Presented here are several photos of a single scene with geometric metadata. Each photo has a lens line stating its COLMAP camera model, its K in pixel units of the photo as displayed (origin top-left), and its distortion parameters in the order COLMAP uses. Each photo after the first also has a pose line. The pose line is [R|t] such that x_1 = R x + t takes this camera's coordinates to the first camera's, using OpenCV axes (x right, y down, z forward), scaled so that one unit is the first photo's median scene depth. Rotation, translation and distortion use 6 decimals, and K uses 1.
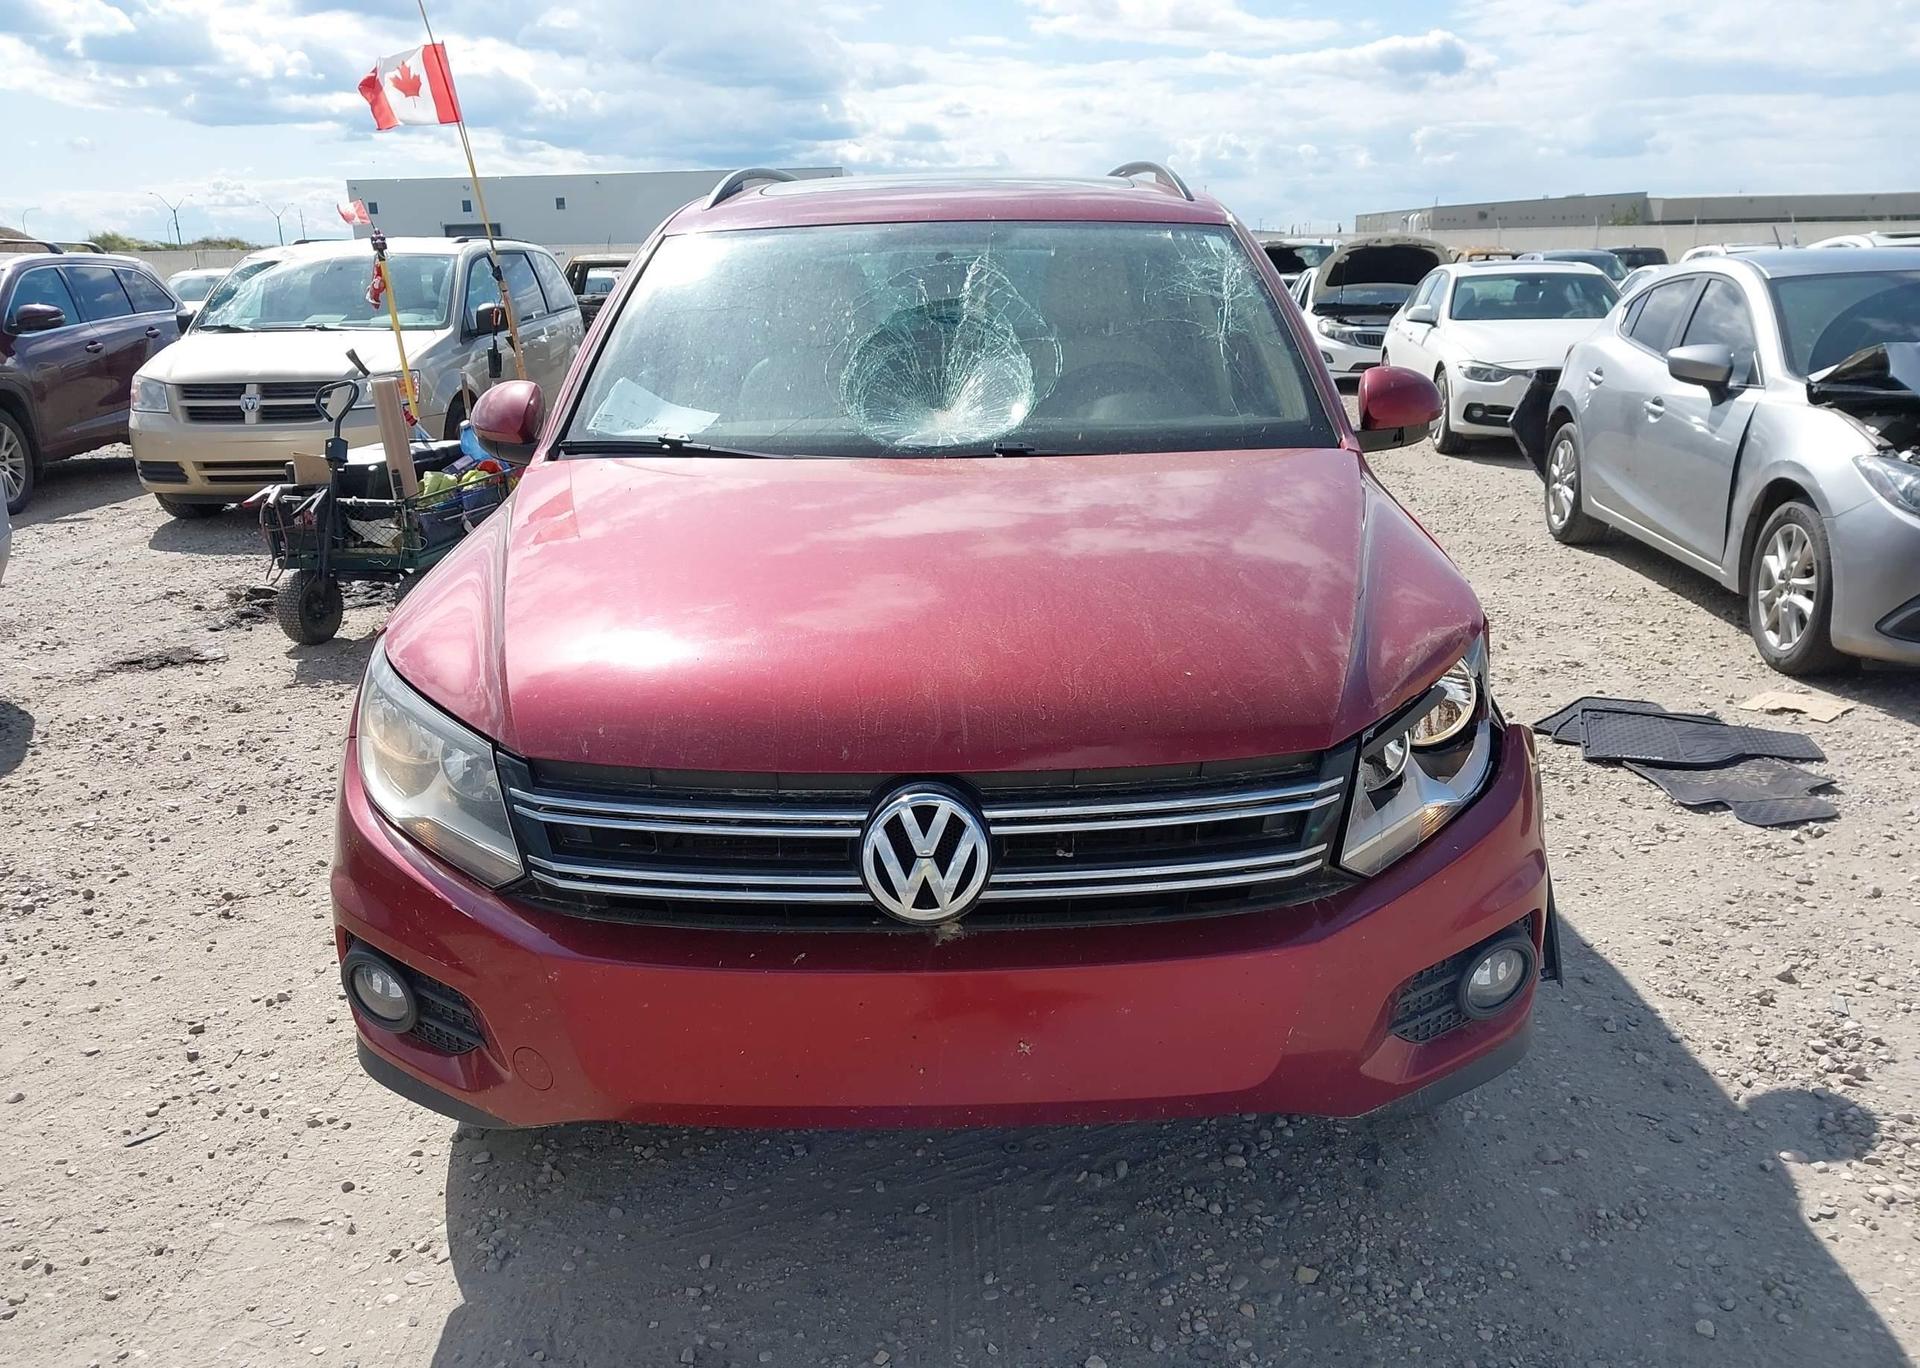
lens RADIAL K [[1664.2, 0, 960.0], [0, 1664.2, 684.0], [0, 0, 1]] dist [0.008272, 0.009810]
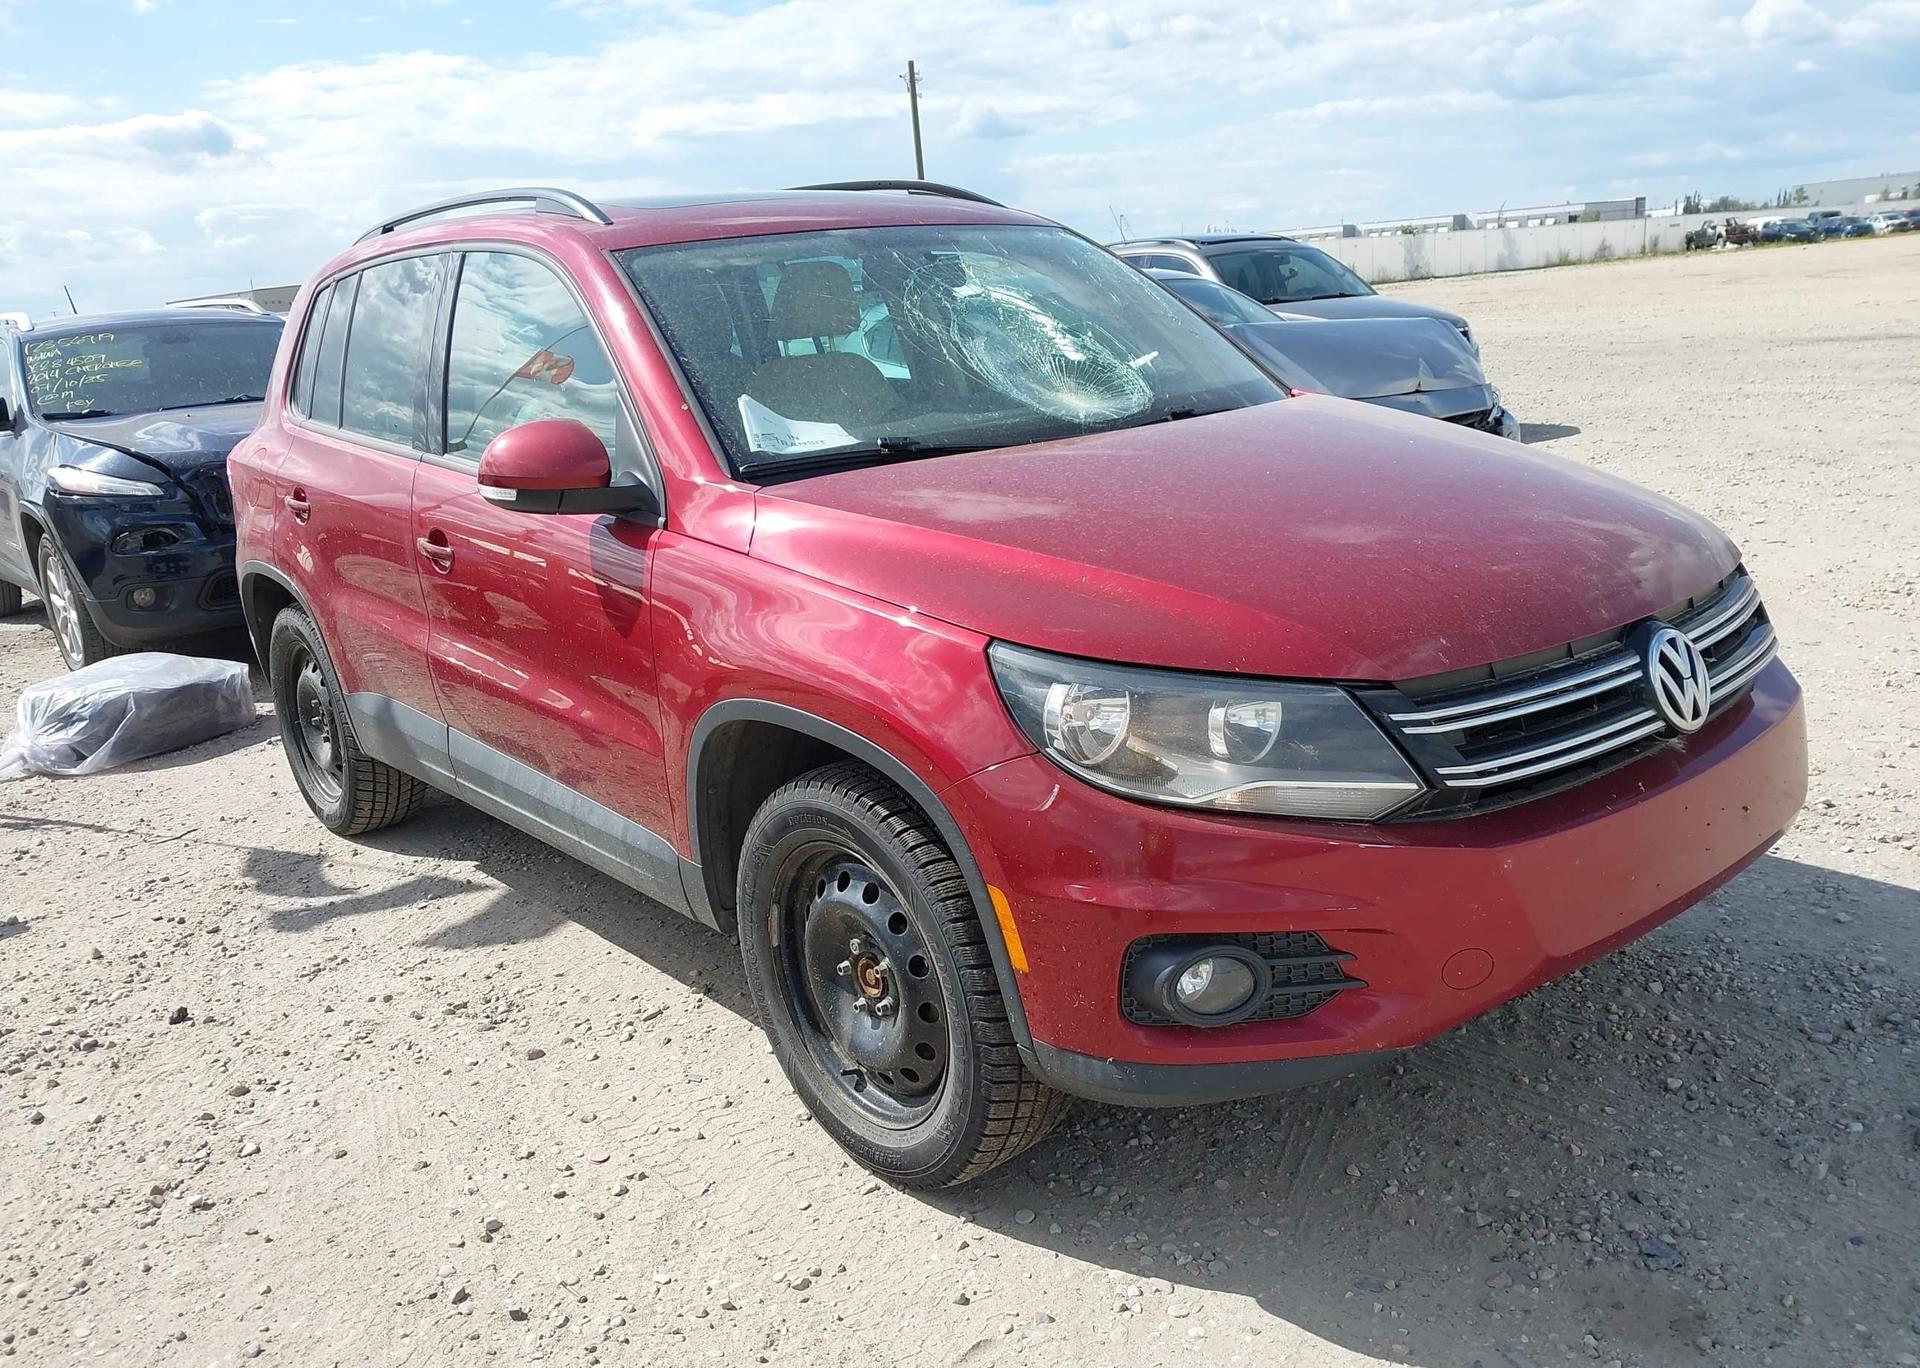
lens RADIAL K [[1689.4, 0, 960.0], [0, 1689.4, 684.0], [0, 0, 1]] dist [0.003850, 0.008279]
pose [[0.726105, -0.193995, 0.659649, -0.098703], [0.229790, 0.972677, 0.033112, -0.004511], [-0.648049, 0.127538, 0.750844, 0.032781]]
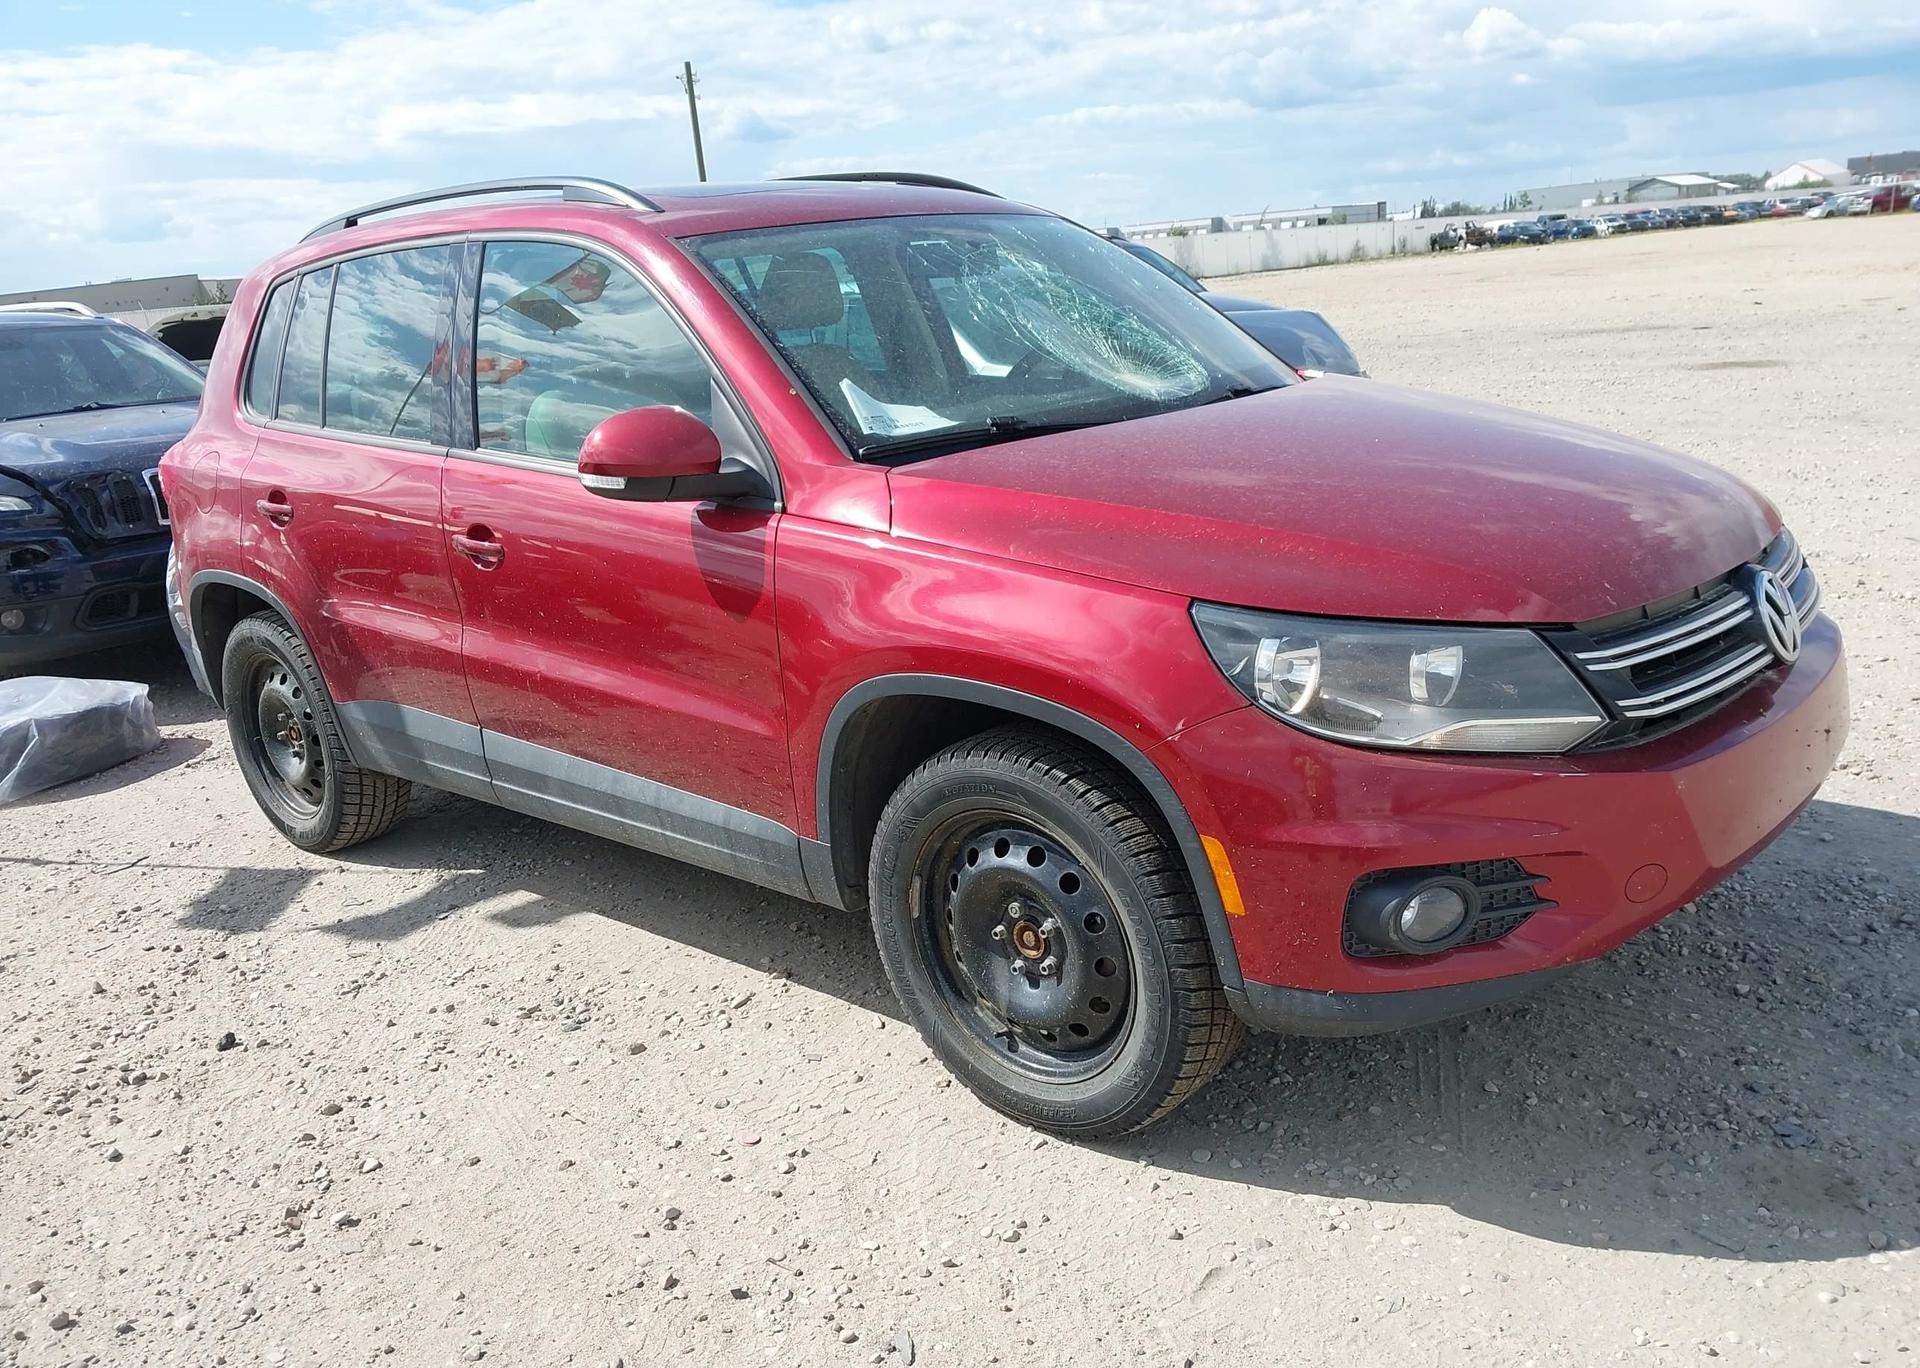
lens RADIAL K [[1691.2, 0, 963.9], [0, 1691.2, 691.2], [0, 0, 1]] dist [0.013793, -0.012575]
pose [[0.605759, -0.223174, 0.763708, -0.120006], [0.263947, 0.961867, 0.071723, -0.009014], [-0.750592, 0.158132, 0.641566, 0.049778]]
